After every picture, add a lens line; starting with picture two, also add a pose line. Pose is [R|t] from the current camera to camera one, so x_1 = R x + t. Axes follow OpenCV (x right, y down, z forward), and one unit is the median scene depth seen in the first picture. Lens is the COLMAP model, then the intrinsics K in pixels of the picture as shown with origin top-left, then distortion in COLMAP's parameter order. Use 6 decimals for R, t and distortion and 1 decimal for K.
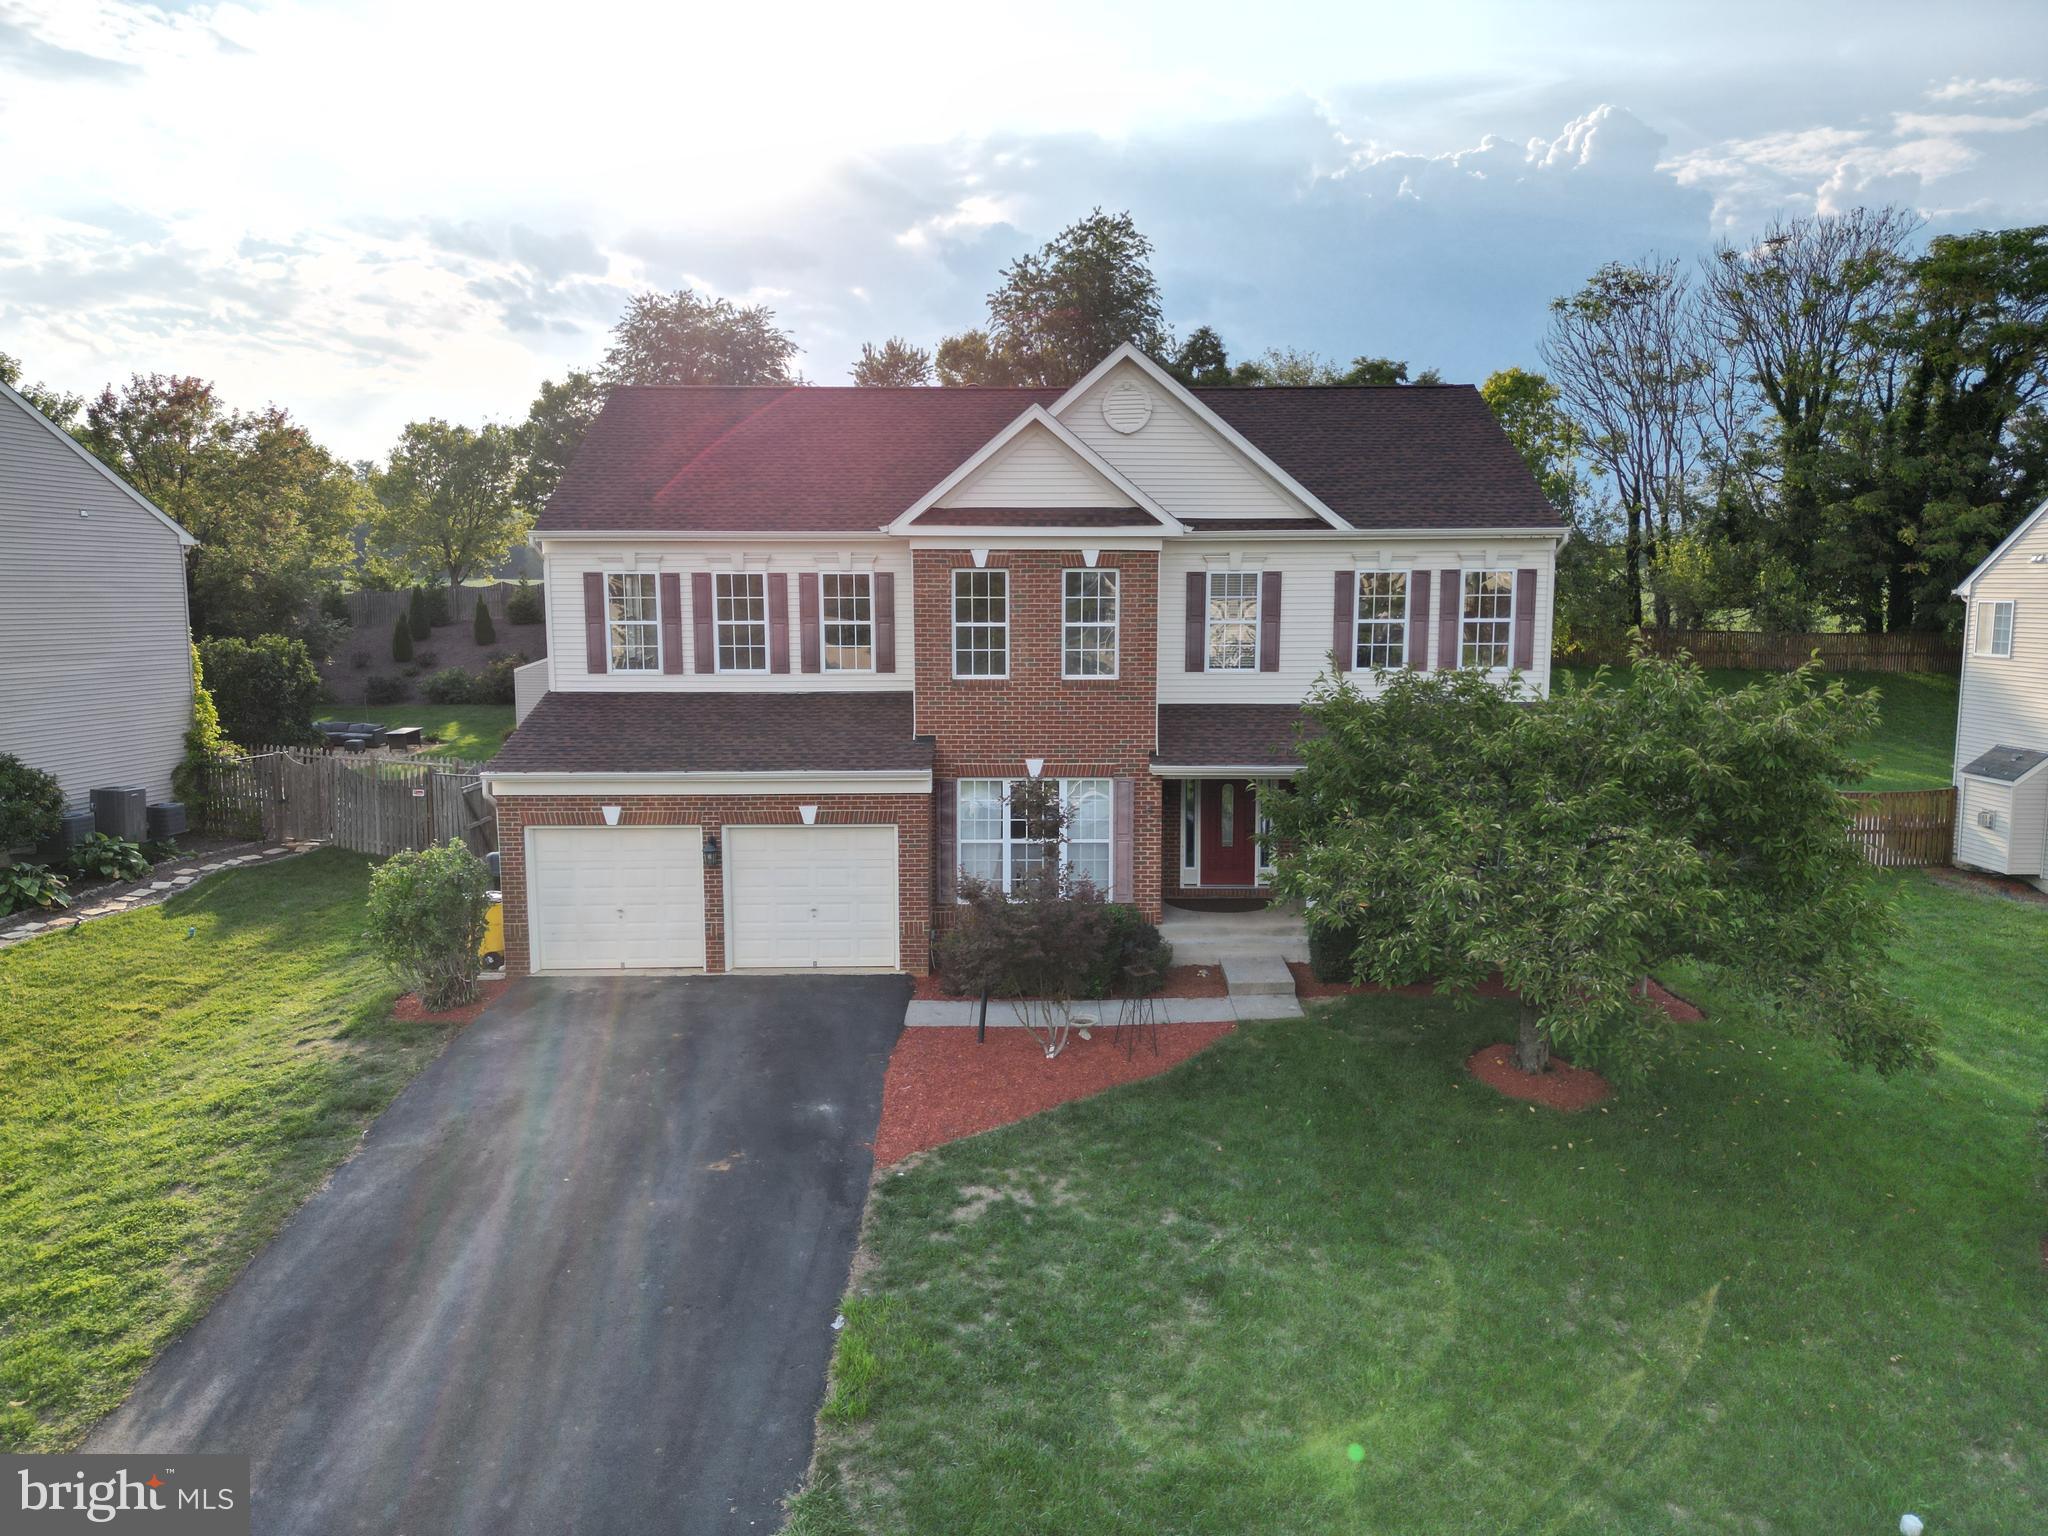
lens RADIAL K [[1430.4, 0, 1024.0], [0, 1430.4, 768.0], [0, 0, 1]] dist [0.133708, -0.148735]
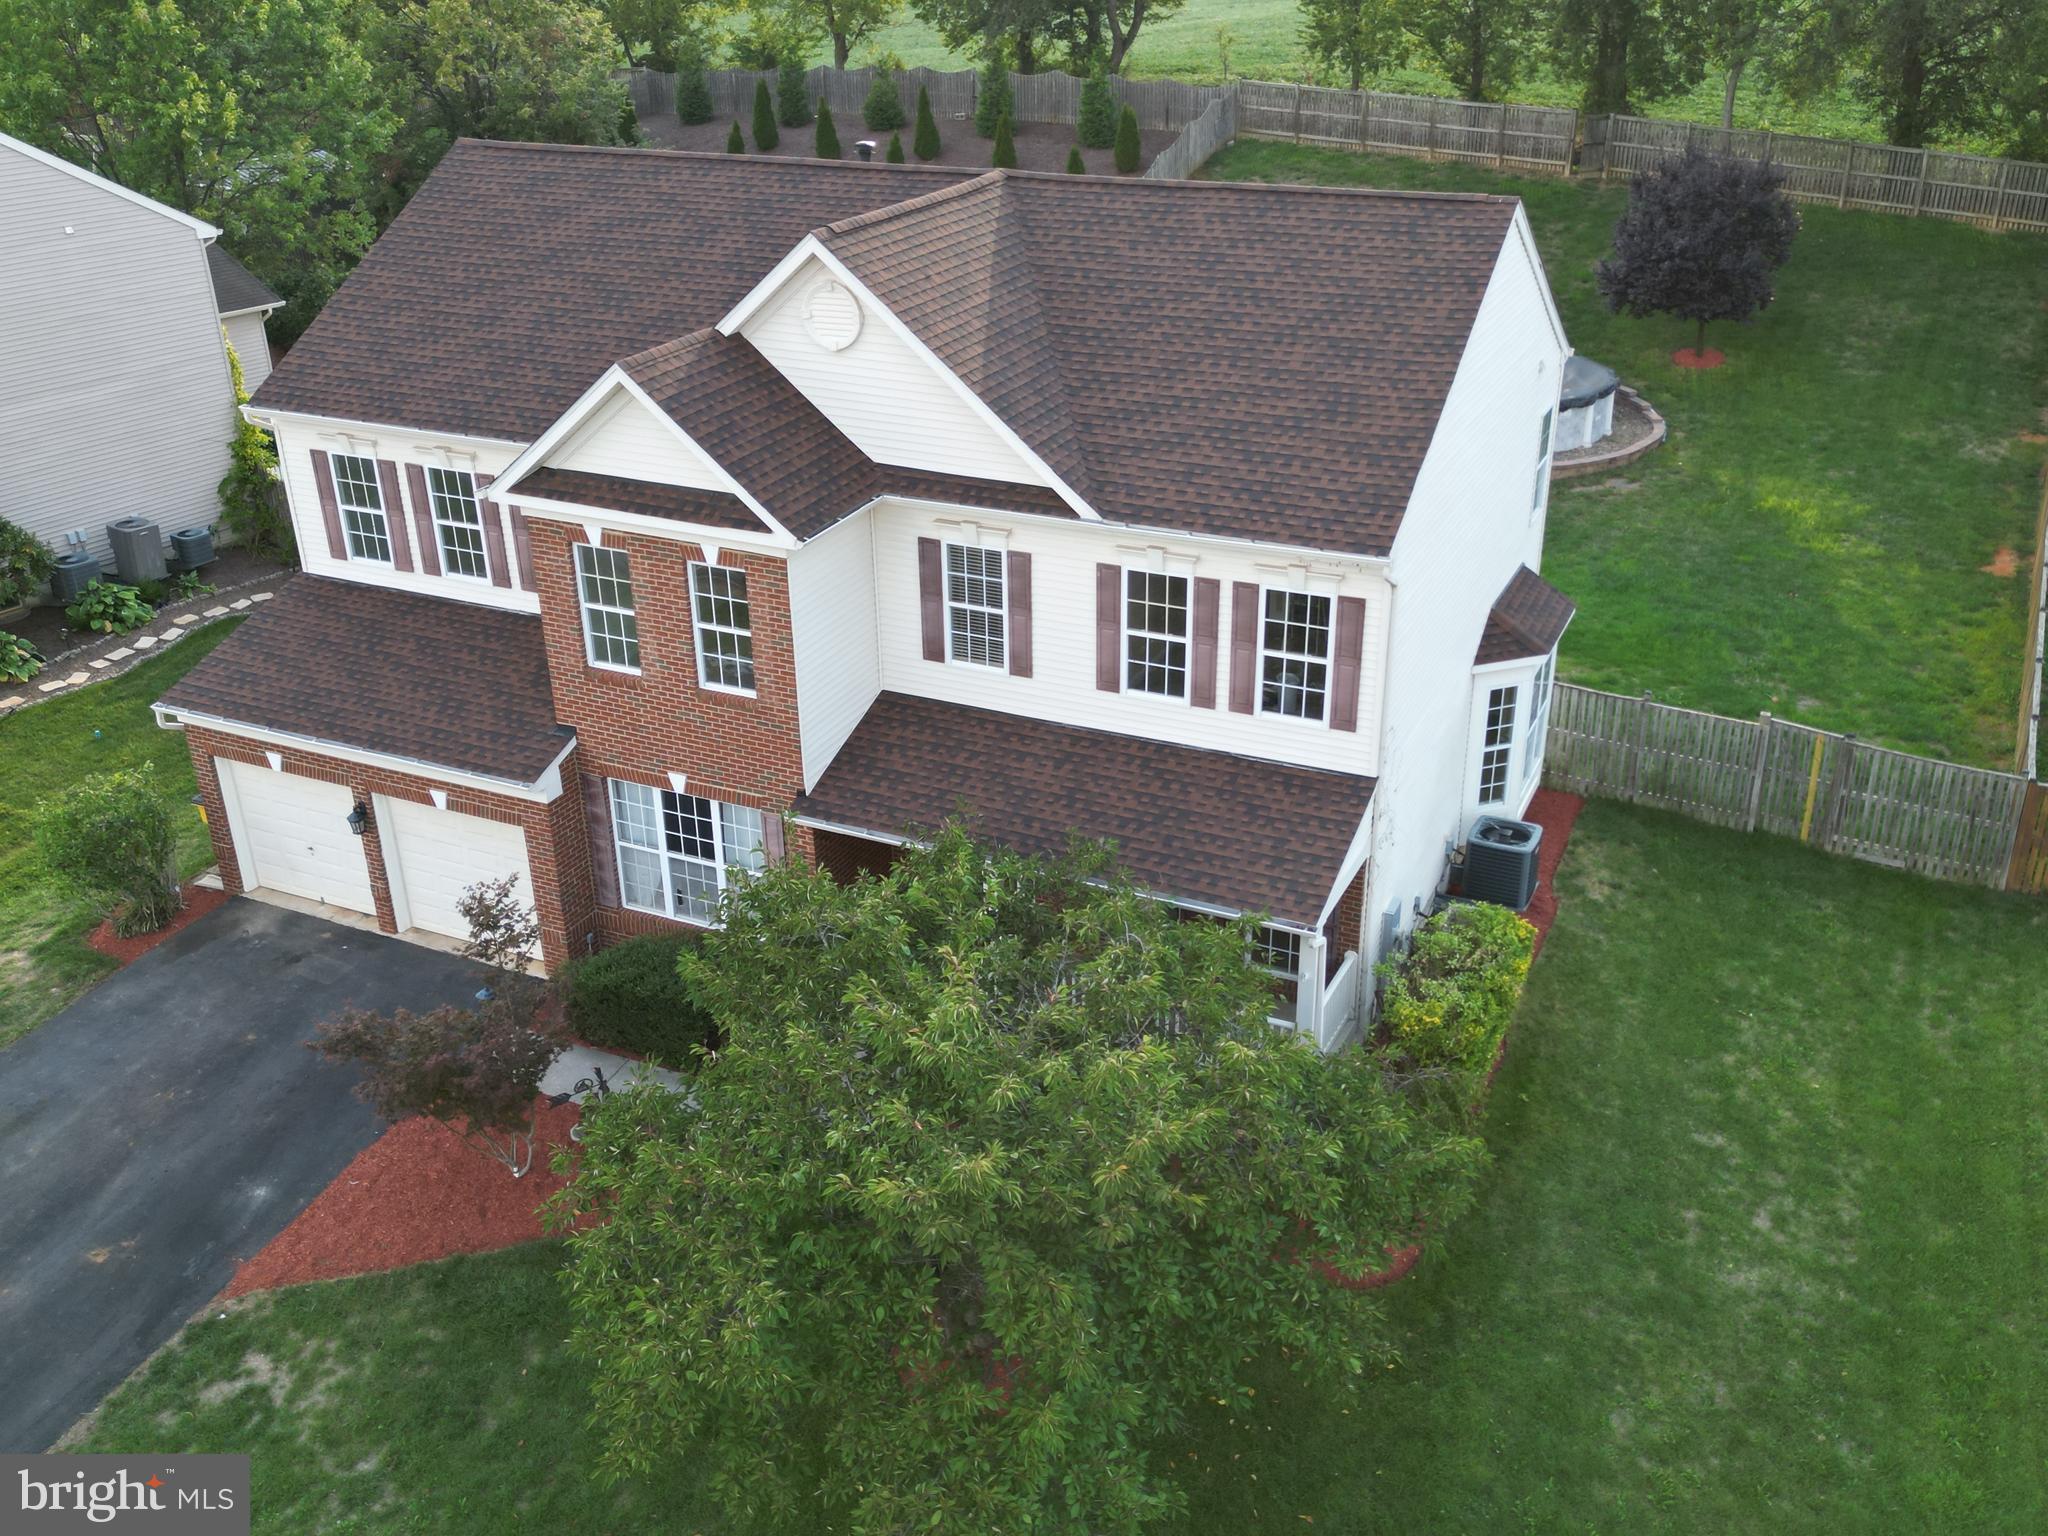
lens RADIAL K [[1836.7, 0, 1024.0], [0, 1836.7, 768.0], [0, 0, 1]] dist [0.112260, -0.175016]
pose [[0.904165, 0.176170, -0.389166, 0.604662], [-0.038215, 0.940708, 0.337058, -0.376970], [0.425471, -0.289884, 0.857288, 0.172654]]
